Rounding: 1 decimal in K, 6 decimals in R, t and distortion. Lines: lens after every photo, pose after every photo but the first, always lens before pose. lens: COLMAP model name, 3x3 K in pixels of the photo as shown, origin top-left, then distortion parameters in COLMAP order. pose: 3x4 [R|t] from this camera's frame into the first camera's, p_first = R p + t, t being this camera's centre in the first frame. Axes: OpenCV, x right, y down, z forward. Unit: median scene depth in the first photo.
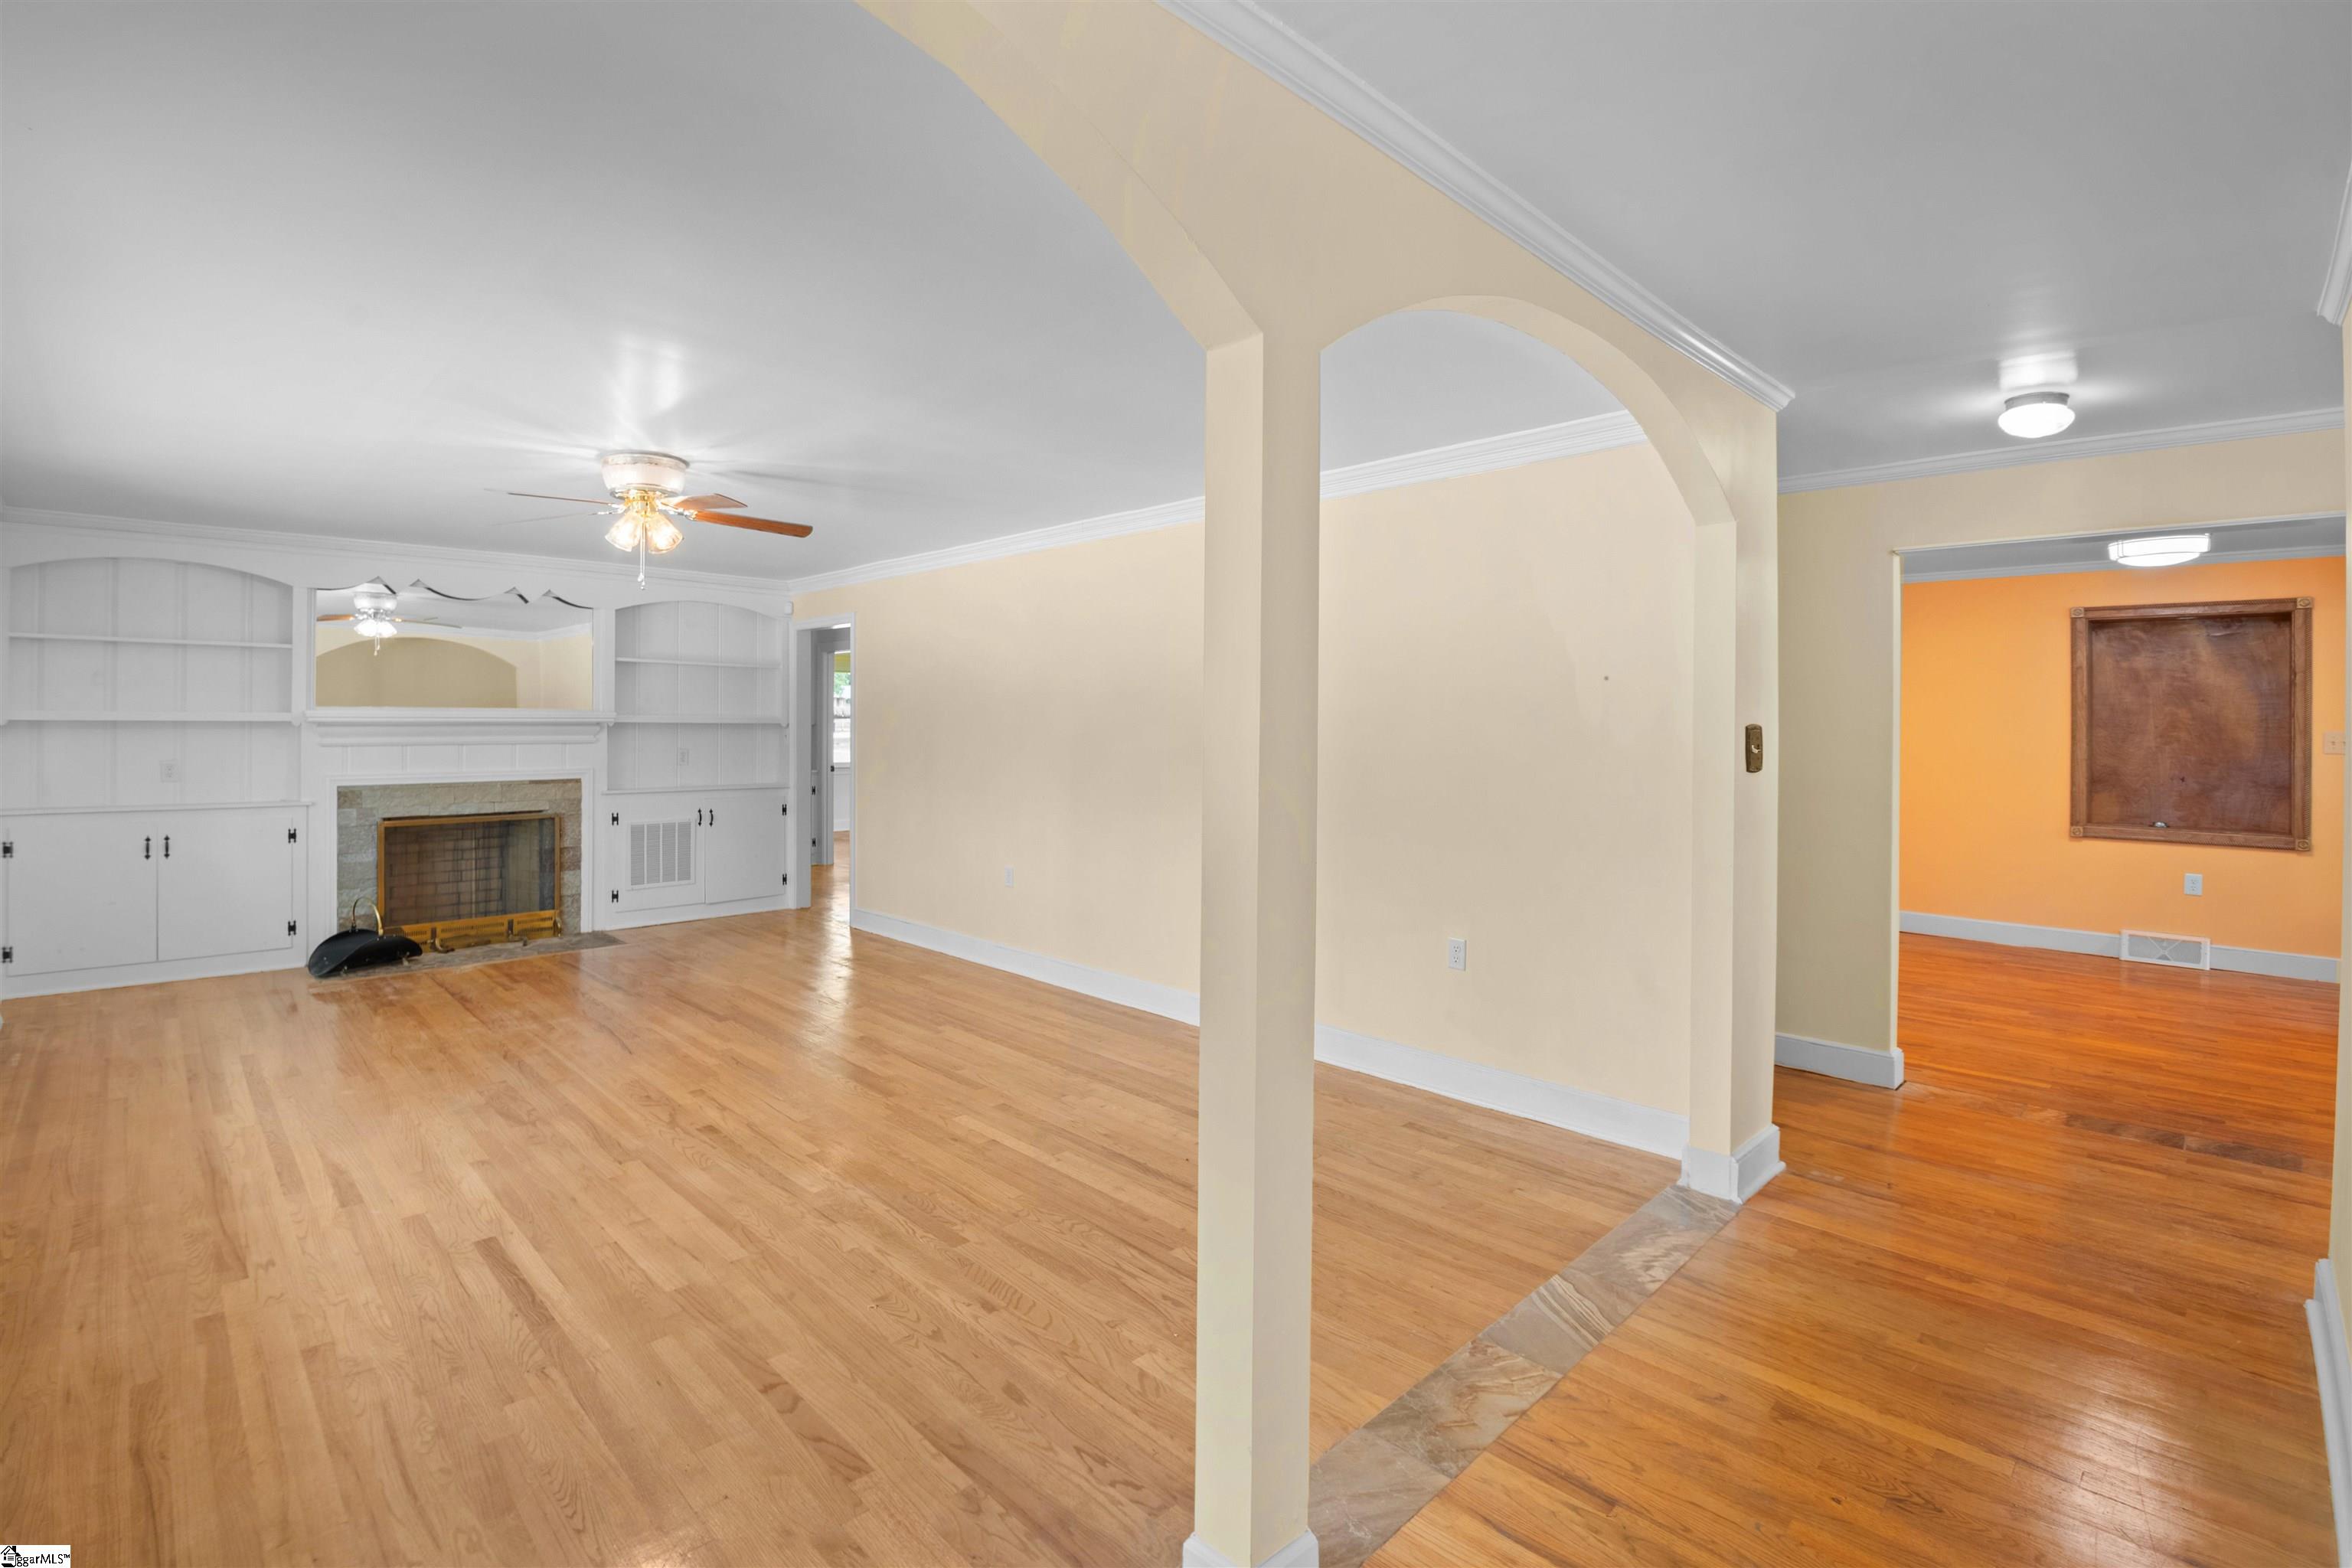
lens RADIAL K [[1067.8, 0, 1149.9], [0, 1067.8, 716.2], [0, 0, 1]] dist [-0.014028, -0.009229]
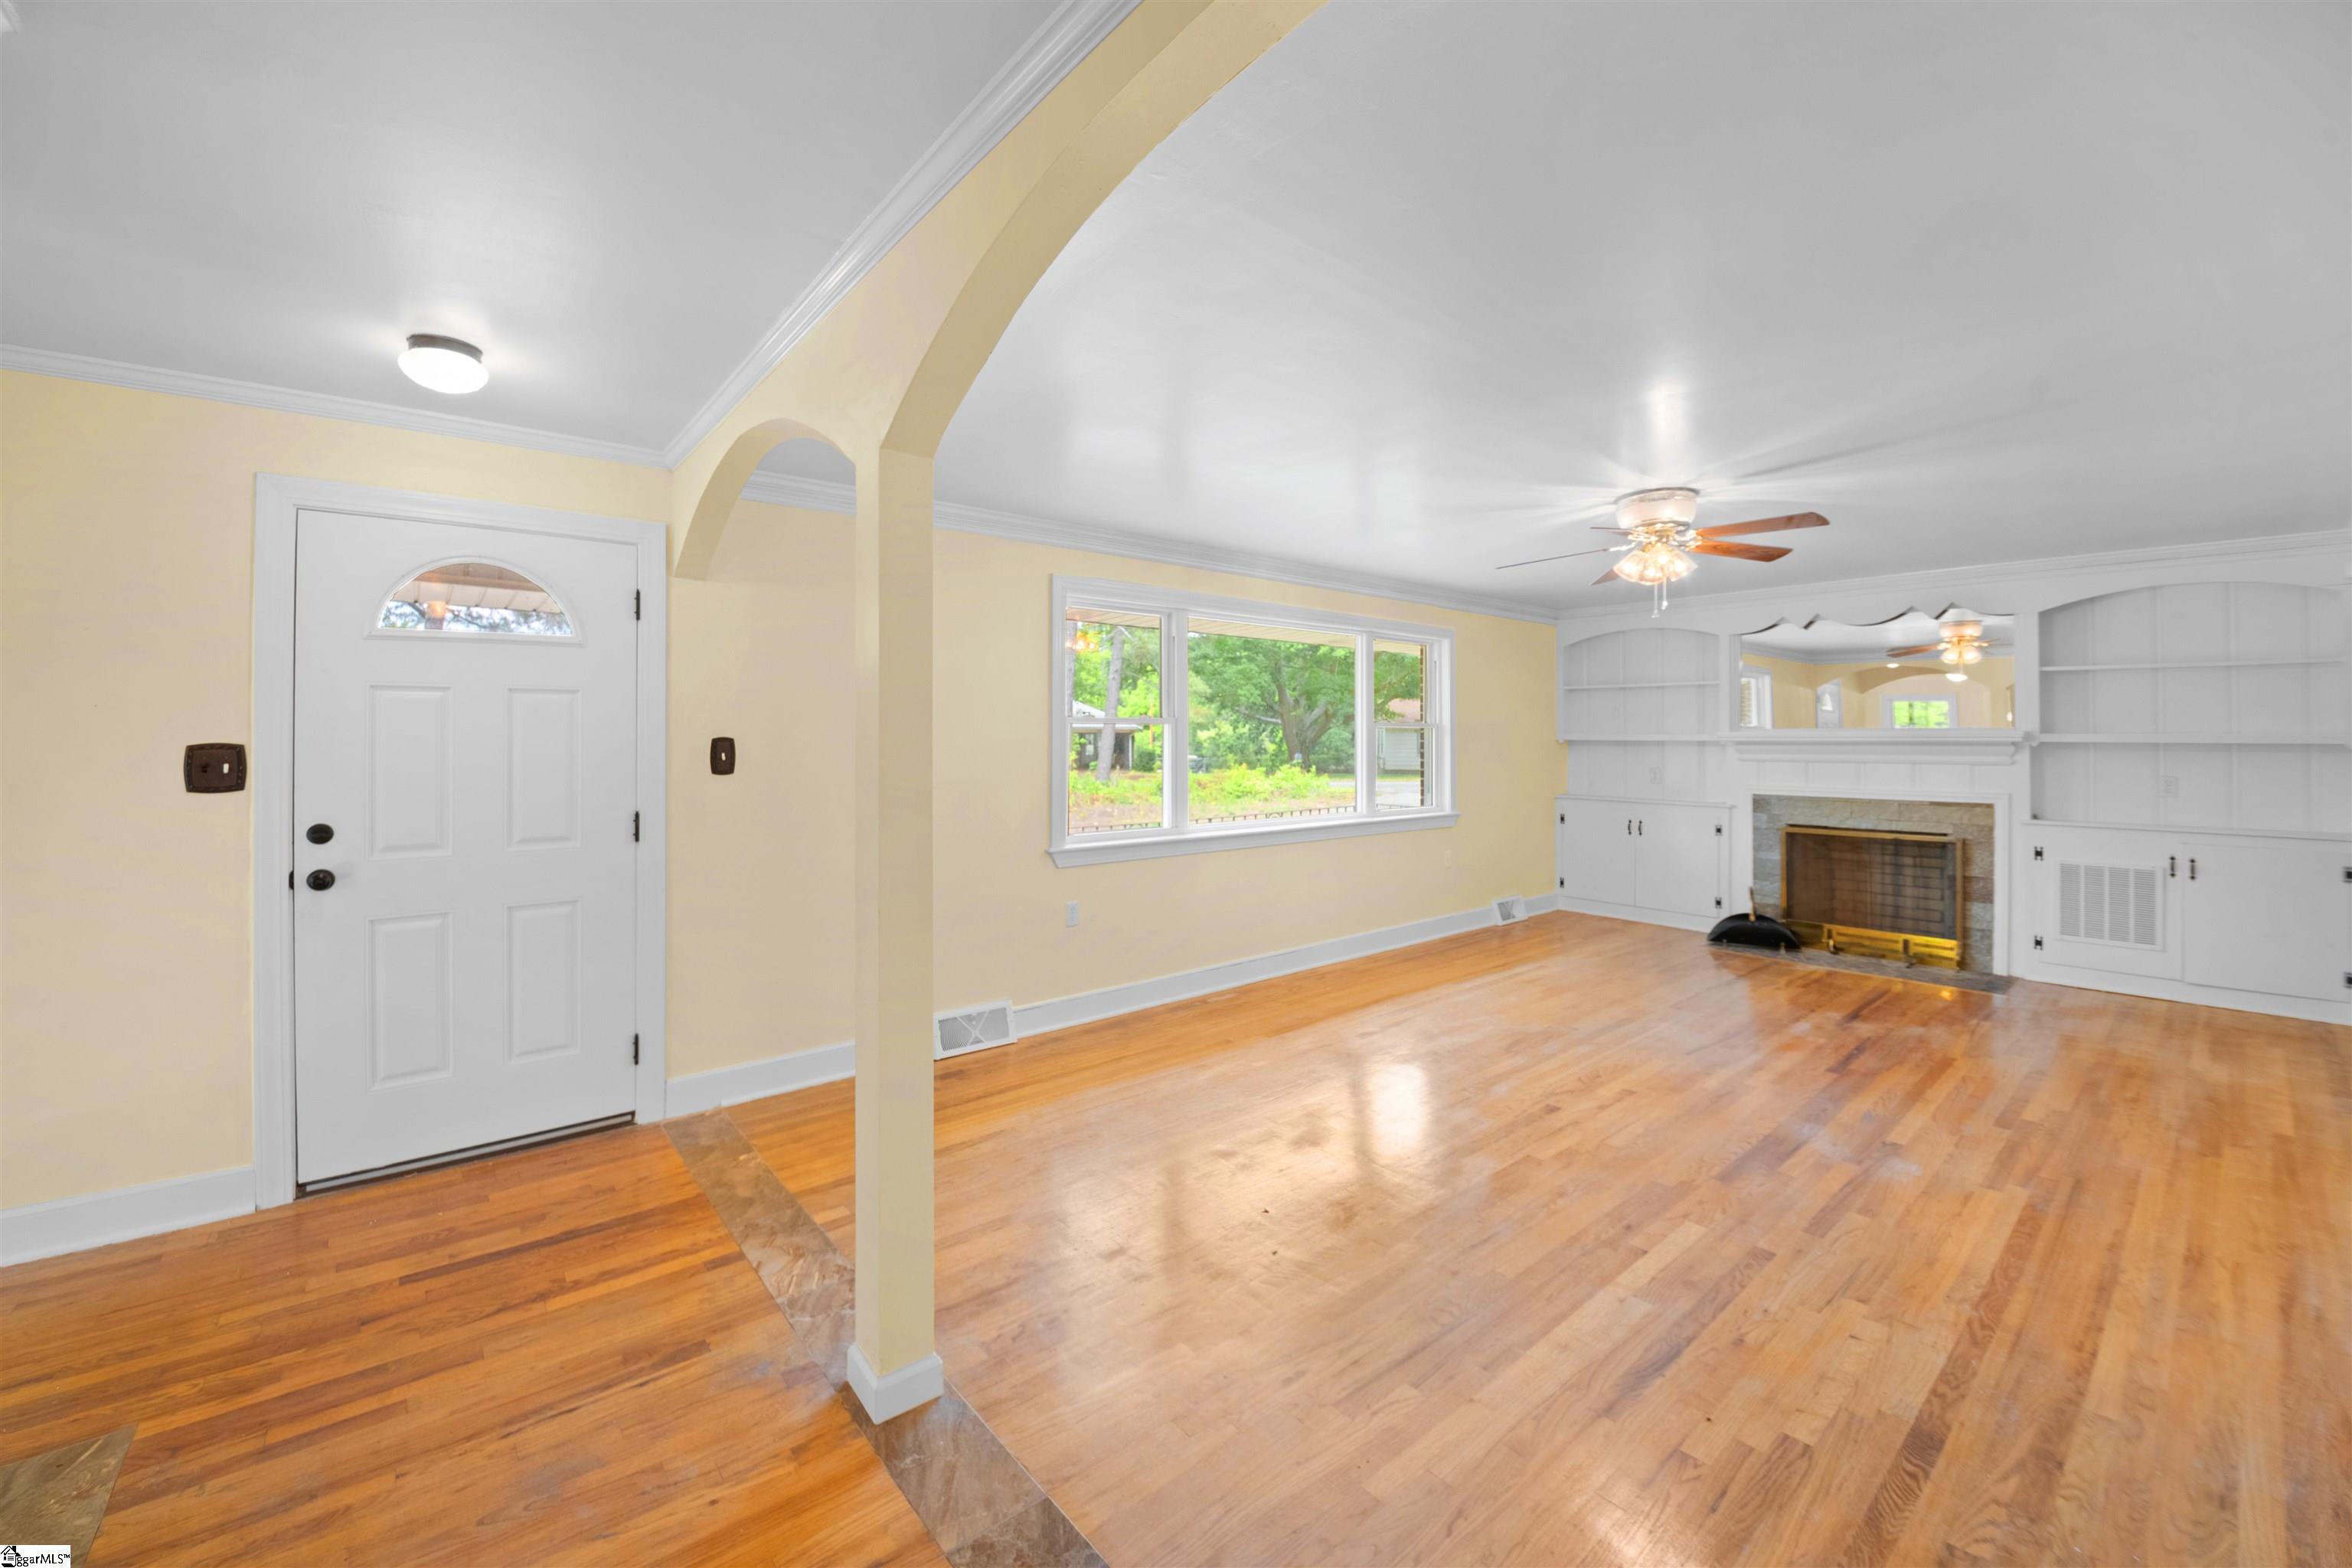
lens RADIAL K [[928.8, 0, 1163.3], [0, 928.8, 730.1], [0, 0, 1]] dist [-0.000703, -0.013760]
pose [[-0.080606, -0.011714, -0.996677, 0.350284], [0.003762, 0.999920, -0.012057, 0.002781], [0.996739, -0.004722, -0.080555, 0.406548]]
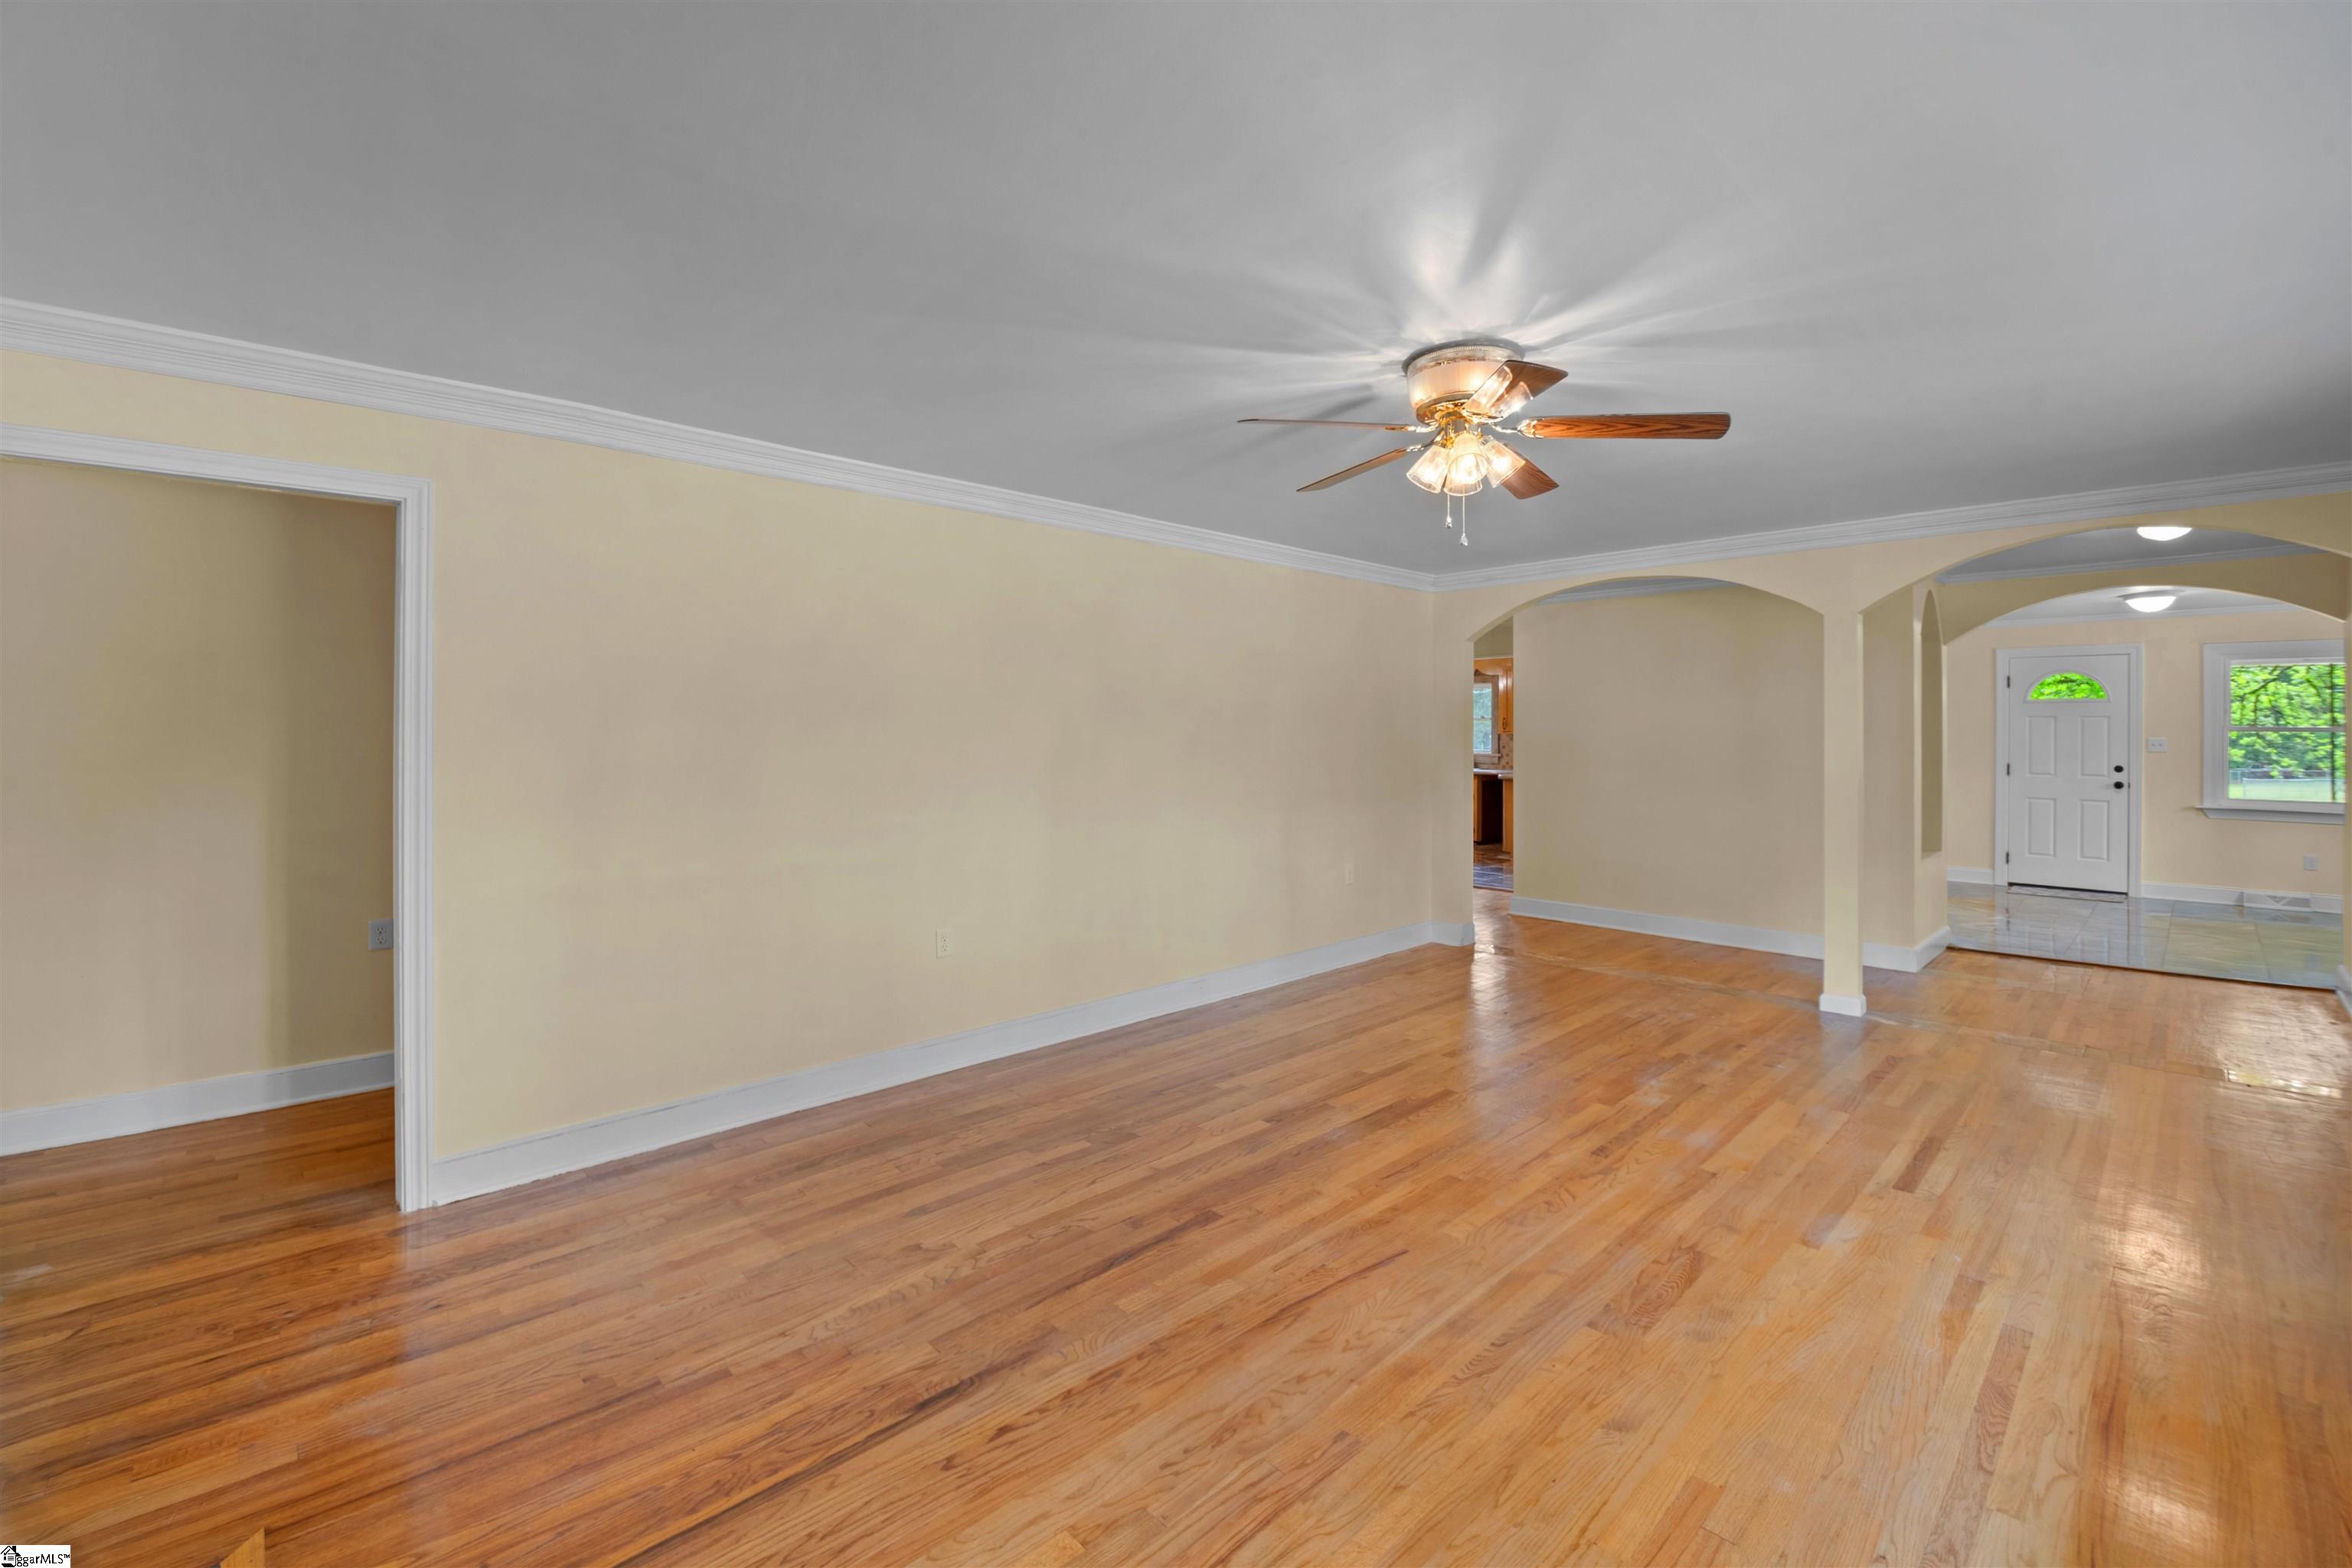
lens RADIAL K [[962.6, 0, 1163.3], [0, 962.6, 736.3], [0, 0, 1]] dist [-0.002092, -0.015623]
pose [[0.027673, -0.005101, 0.999604, -0.783918], [-0.006658, 0.999964, 0.005287, 0.003390], [-0.999595, -0.006801, 0.027638, 0.829122]]
